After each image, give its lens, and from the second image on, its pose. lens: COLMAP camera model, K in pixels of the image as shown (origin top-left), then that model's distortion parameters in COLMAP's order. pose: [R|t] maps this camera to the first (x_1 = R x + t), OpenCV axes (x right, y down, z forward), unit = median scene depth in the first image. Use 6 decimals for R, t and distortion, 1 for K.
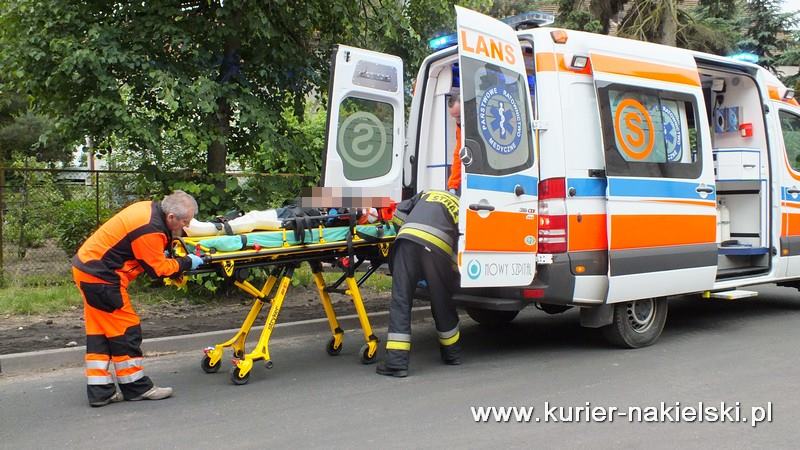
lens RADIAL K [[843.2, 0, 400.0], [0, 843.2, 225.0], [0, 0, 1]] dist [-0.012114, 0.018255]
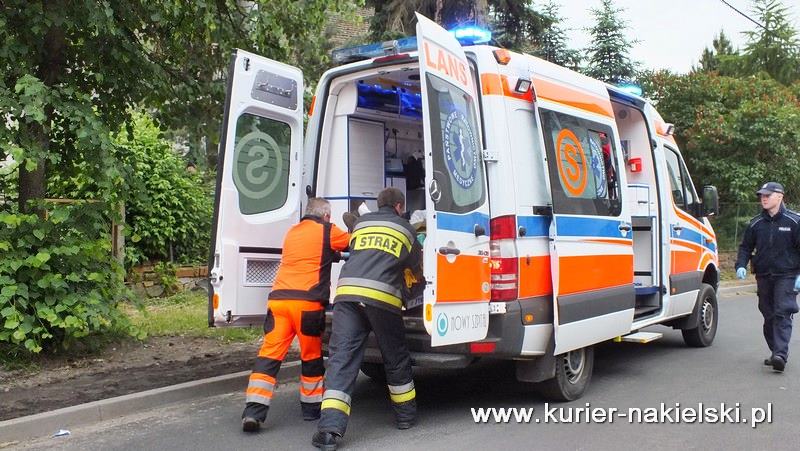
lens RADIAL K [[878.6, 0, 400.0], [0, 878.6, 225.5], [0, 0, 1]] dist [0.032120, 0.007197]
pose [[0.953356, 0.005943, 0.301790, -0.192951], [0.002865, 0.999583, -0.028735, -0.018676], [-0.301835, 0.028259, 0.952941, 0.149737]]
